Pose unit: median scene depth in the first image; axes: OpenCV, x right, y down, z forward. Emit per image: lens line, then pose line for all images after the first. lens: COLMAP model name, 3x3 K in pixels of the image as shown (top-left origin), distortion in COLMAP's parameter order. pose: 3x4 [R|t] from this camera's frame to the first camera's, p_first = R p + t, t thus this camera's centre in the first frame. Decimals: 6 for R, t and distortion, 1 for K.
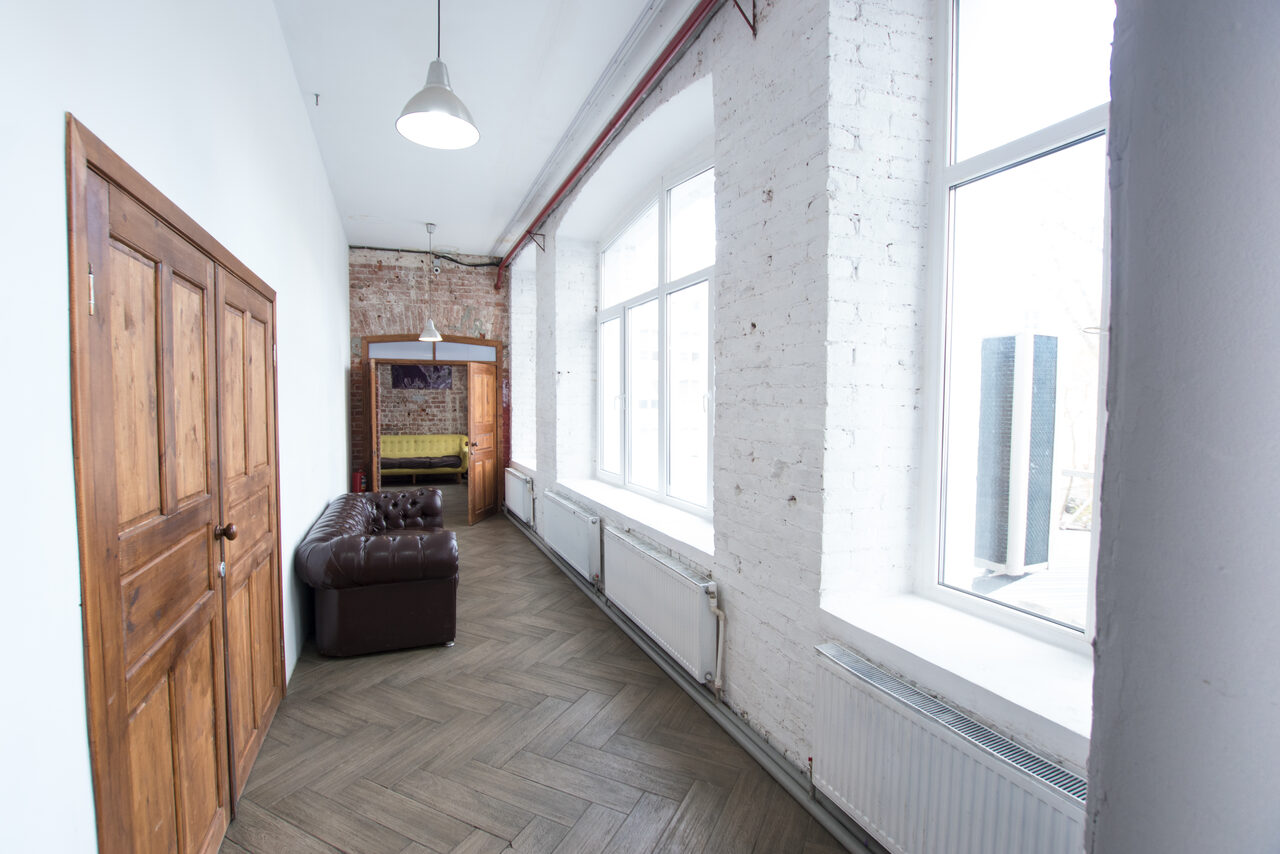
lens RADIAL K [[559.5, 0, 636.8], [0, 559.5, 431.0], [0, 0, 1]] dist [-0.029280, 0.002079]
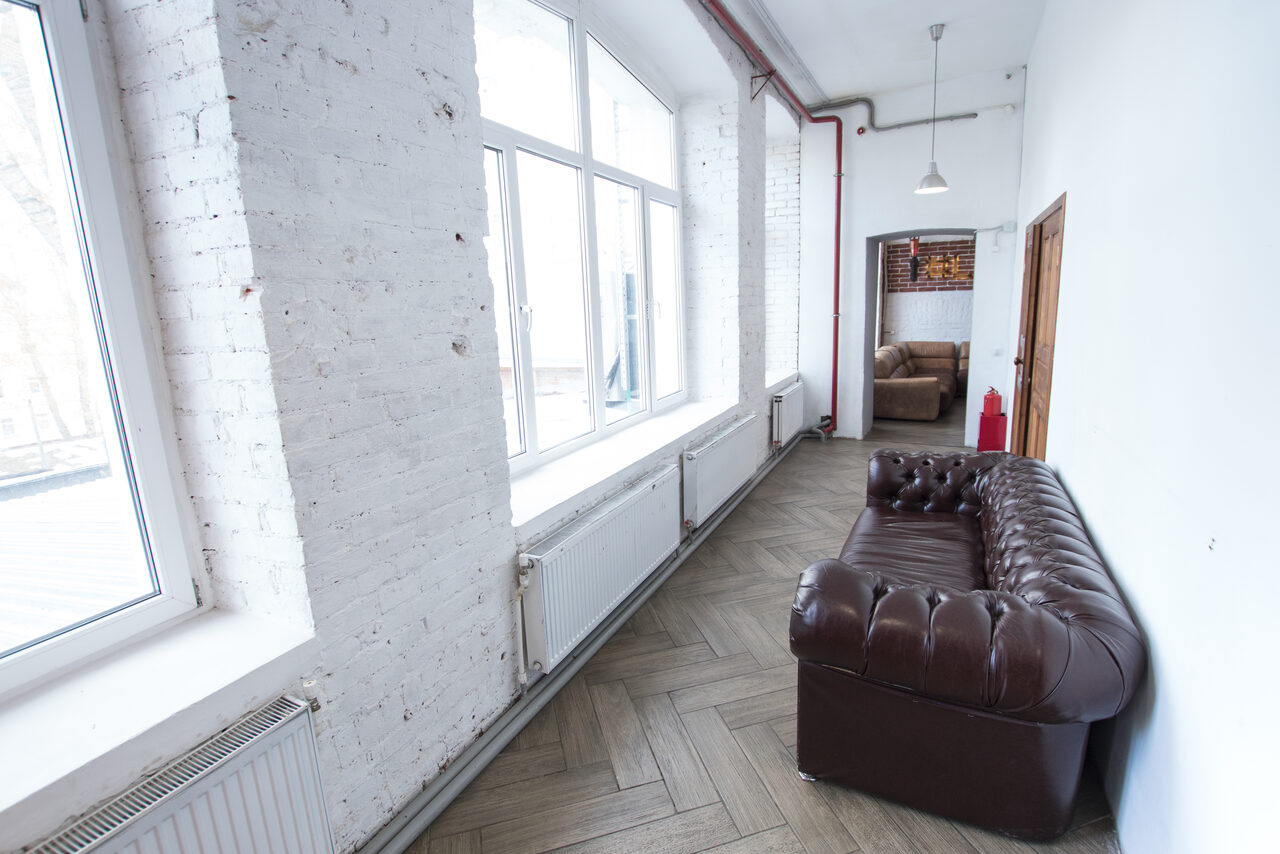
lens RADIAL K [[601.5, 0, 644.9], [0, 601.5, 429.1], [0, 0, 1]] dist [0.000305, -0.000010]
pose [[-0.654473, -0.102723, 0.749075, -0.701542], [0.094724, 0.971782, 0.216025, -0.072660], [-0.750129, 0.212338, -0.626275, 1.625319]]
